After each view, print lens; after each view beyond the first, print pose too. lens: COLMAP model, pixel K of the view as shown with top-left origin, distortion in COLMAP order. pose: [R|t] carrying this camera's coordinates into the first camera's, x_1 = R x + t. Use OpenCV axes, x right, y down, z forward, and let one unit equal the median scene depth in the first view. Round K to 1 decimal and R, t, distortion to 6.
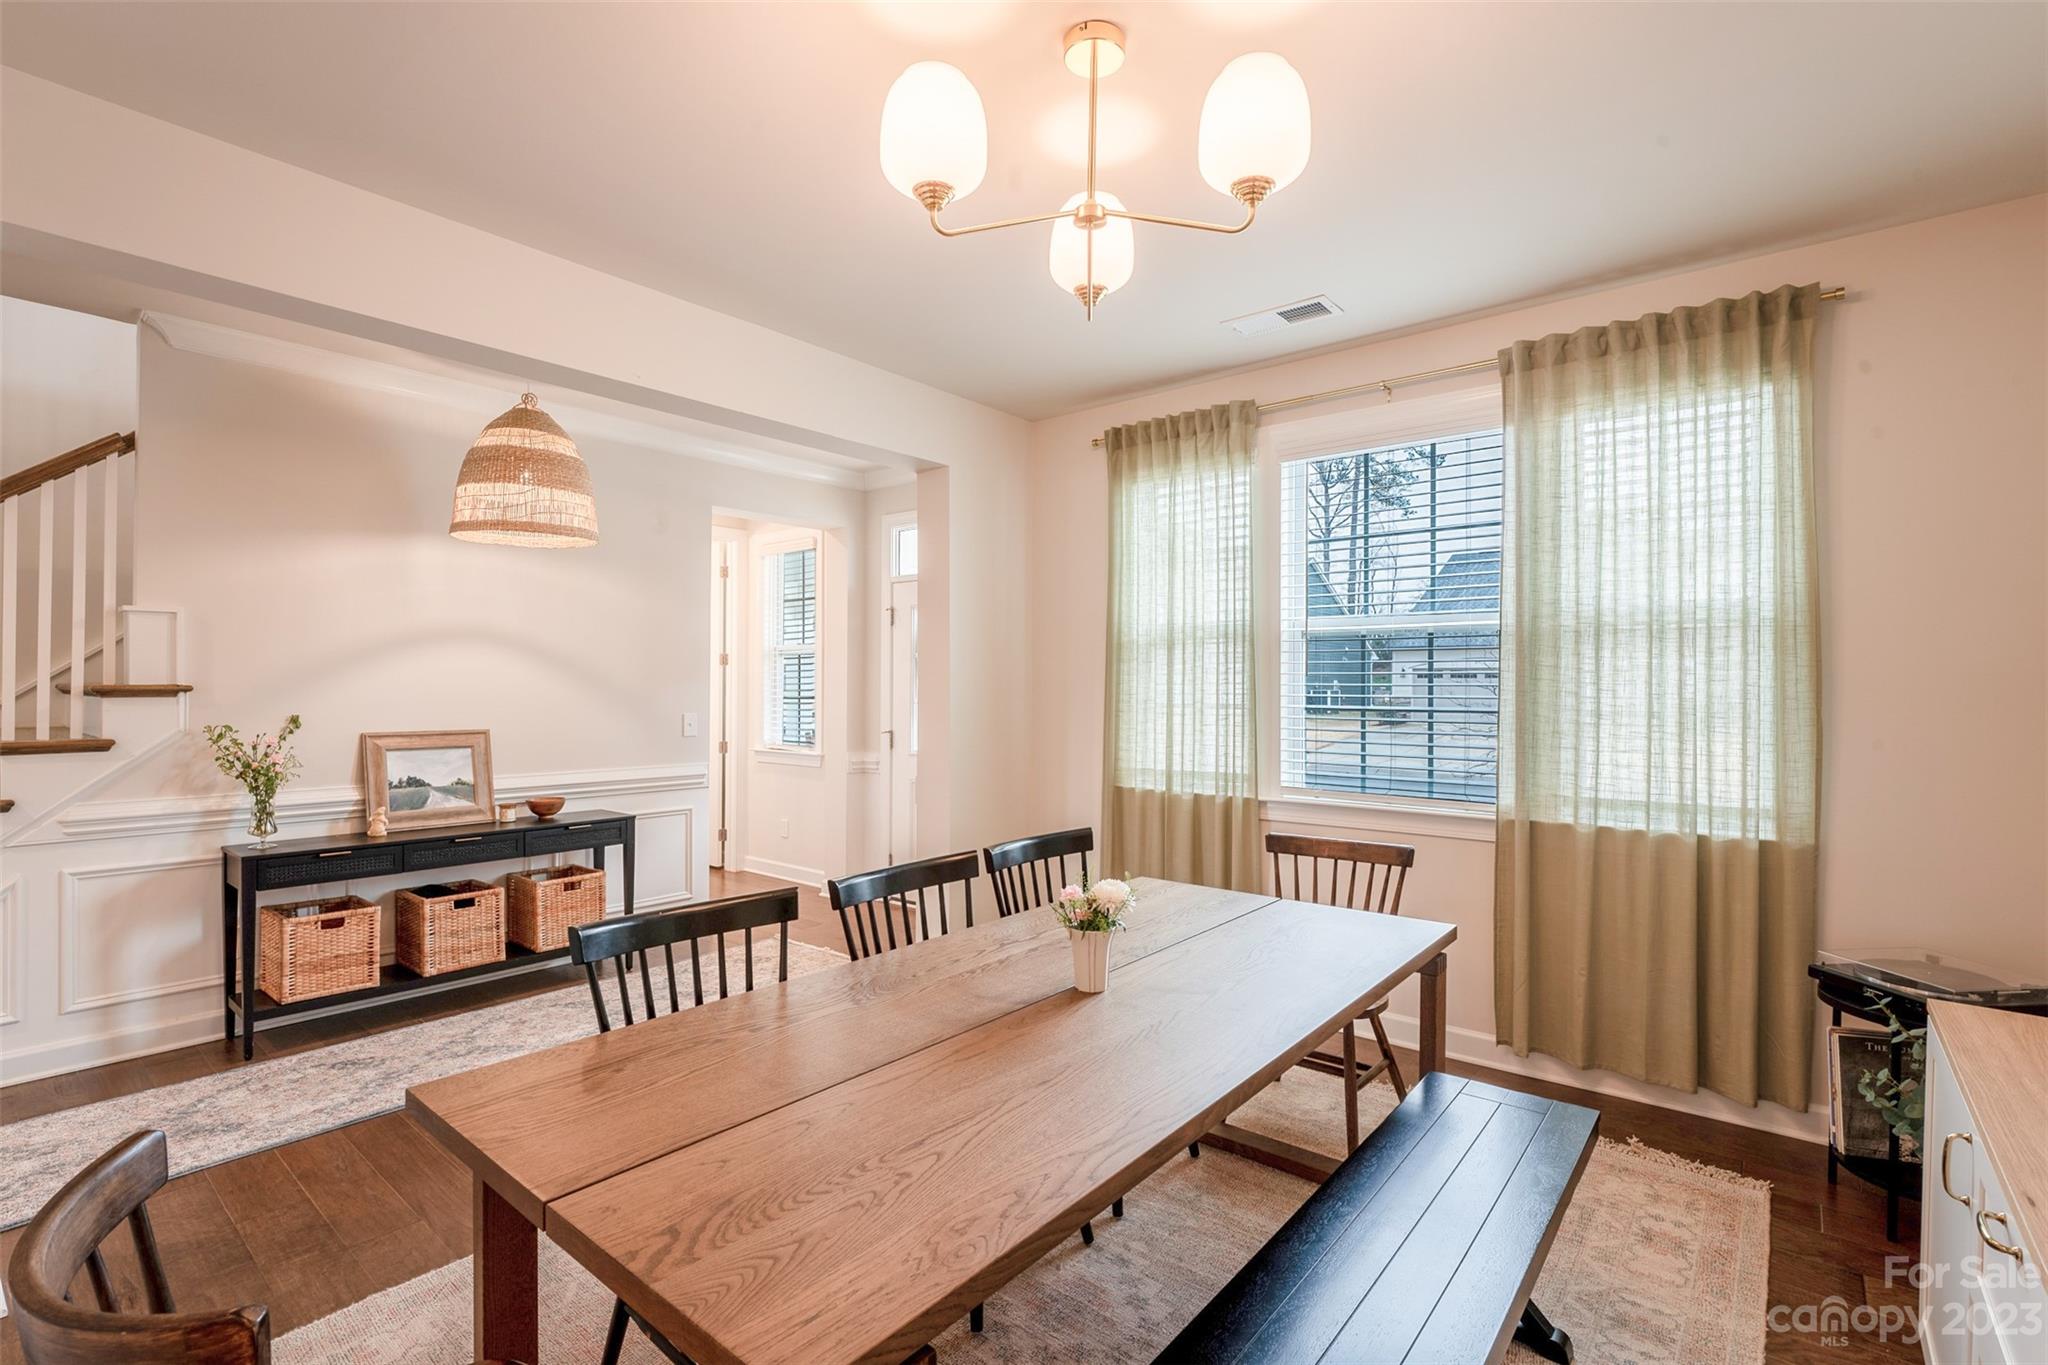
lens RADIAL K [[933.0, 0, 1027.6], [0, 933.0, 696.5], [0, 0, 1]] dist [-0.034483, -0.000410]
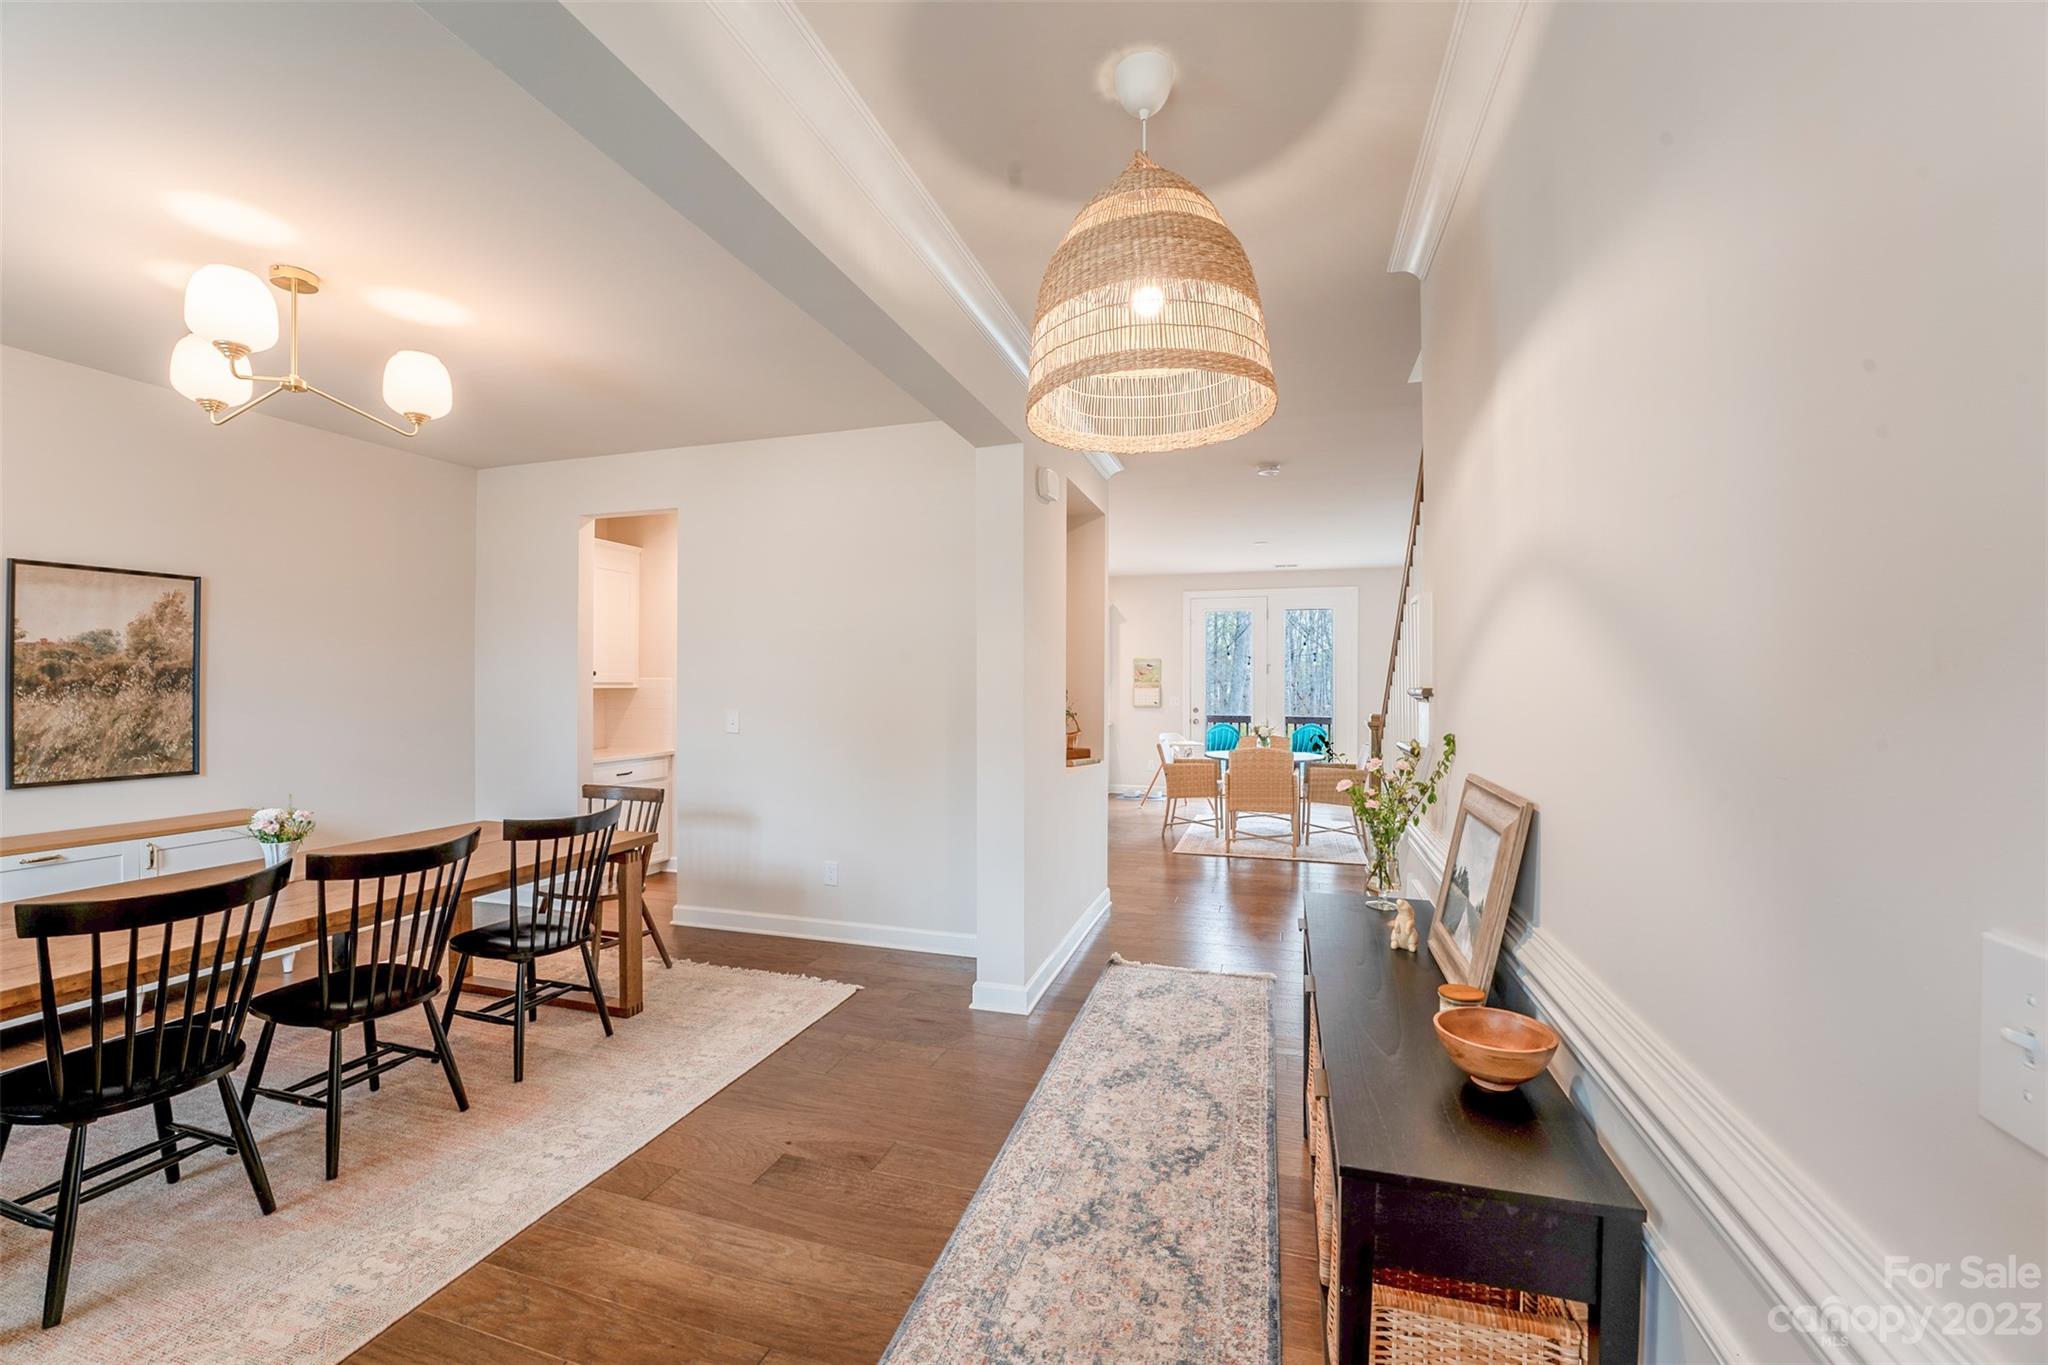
lens RADIAL K [[831.9, 0, 1021.1], [0, 831.9, 683.4], [0, 0, 1]] dist [-0.013713, -0.000194]
pose [[-0.924802, -0.007361, -0.380377, -0.273296], [-0.011099, 0.999909, 0.007635, -0.016880], [0.380287, 0.011283, -0.924800, 1.345184]]
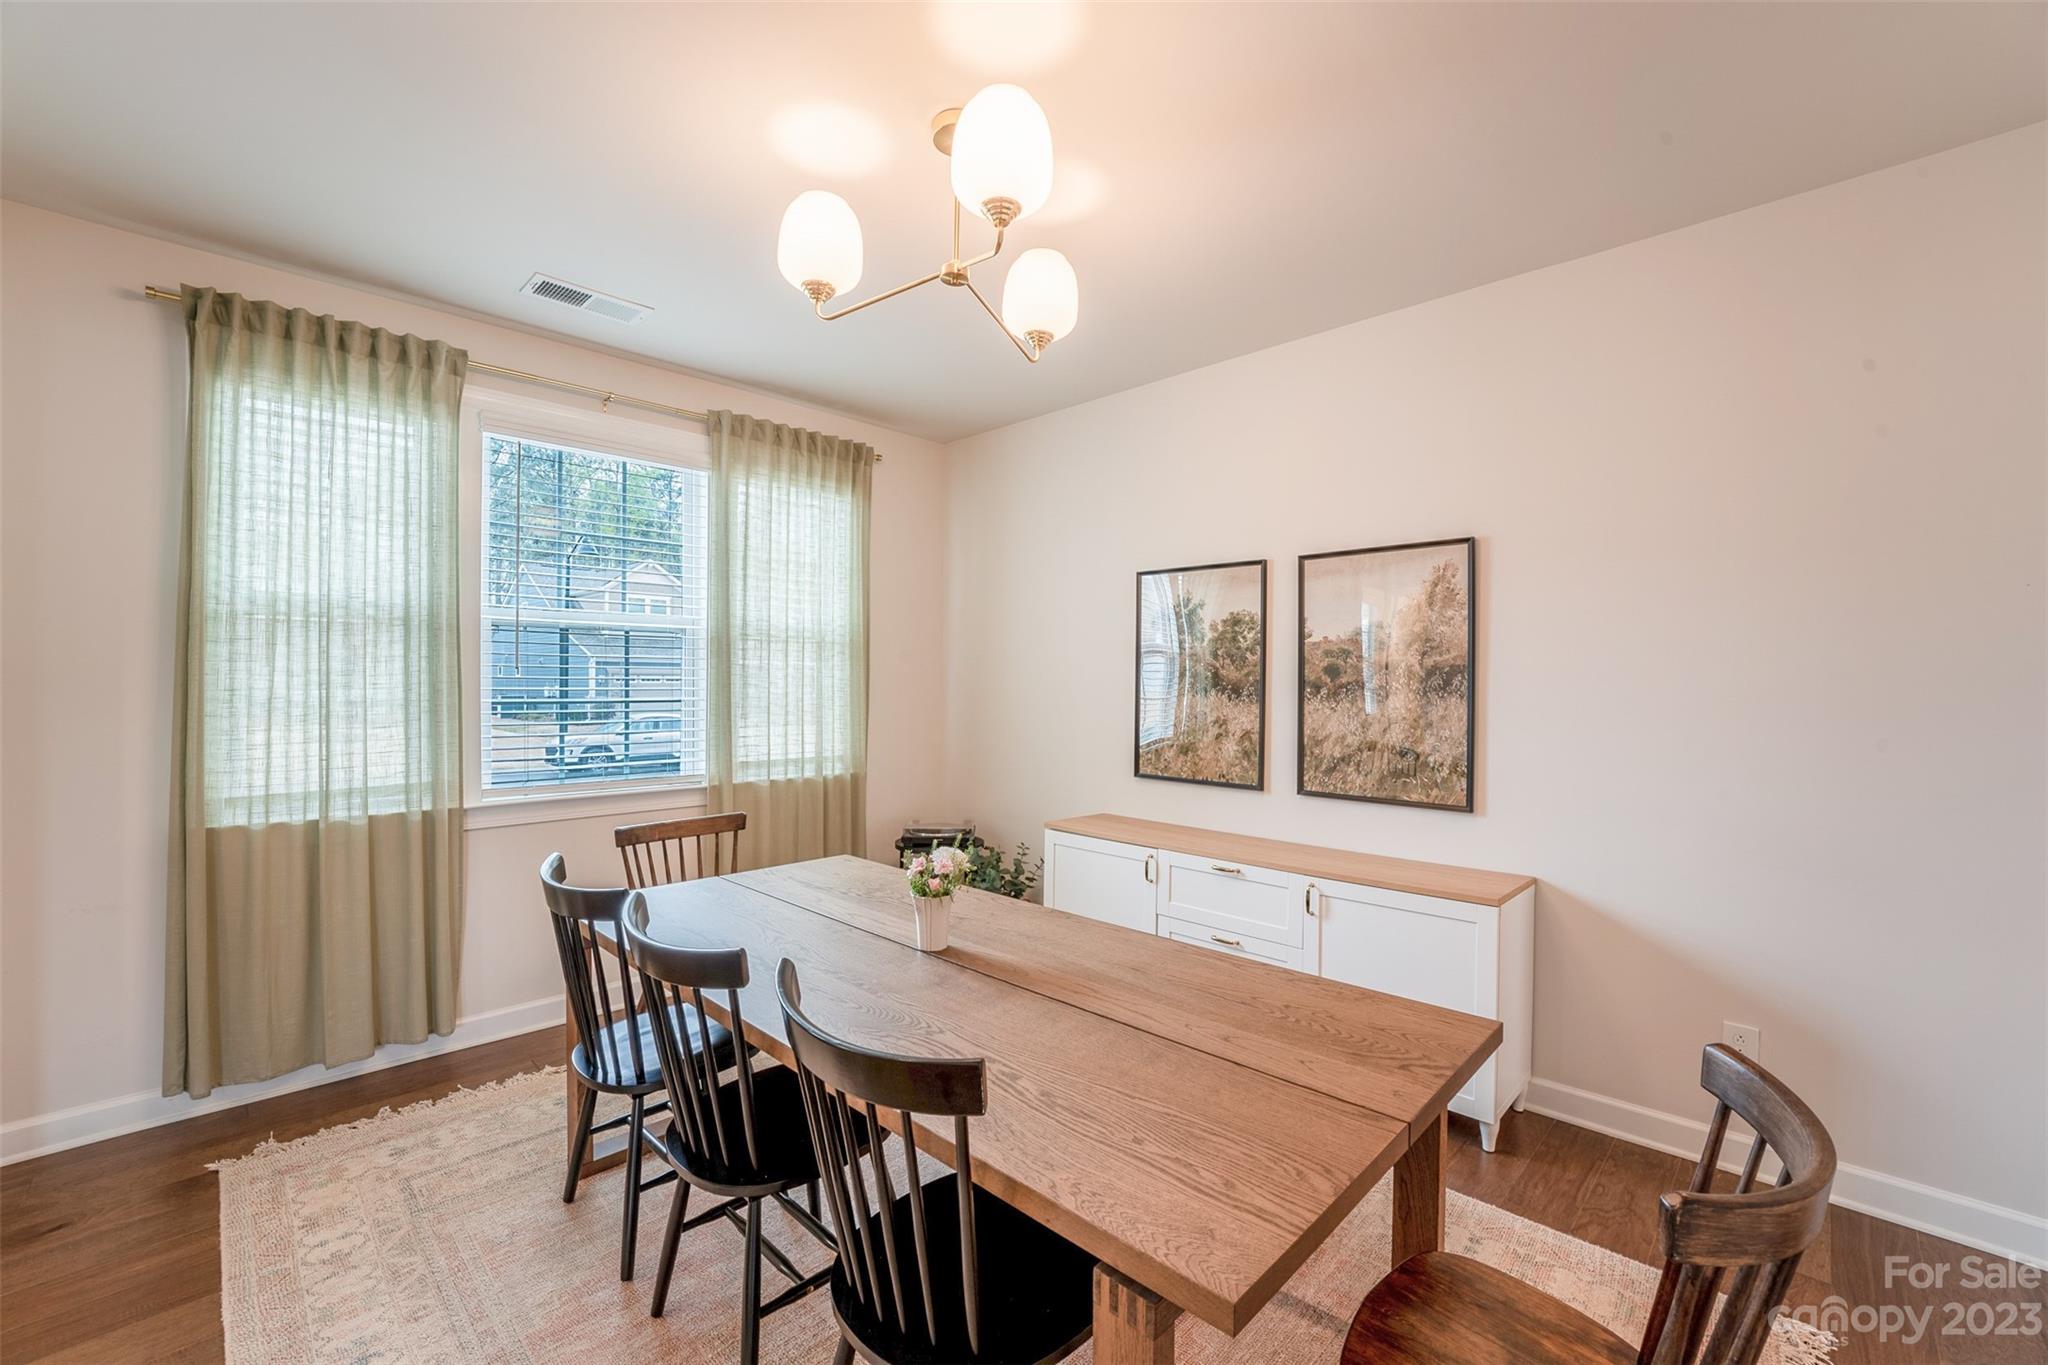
lens RADIAL K [[831.9, 0, 1024.2], [0, 831.9, 671.1], [0, 0, 1]] dist [-0.013713, -0.000194]
pose [[0.092827, 0.011219, 0.995619, -0.474102], [0.006524, 0.999908, -0.011876, -0.005452], [-0.995661, 0.007597, 0.092746, 0.401866]]
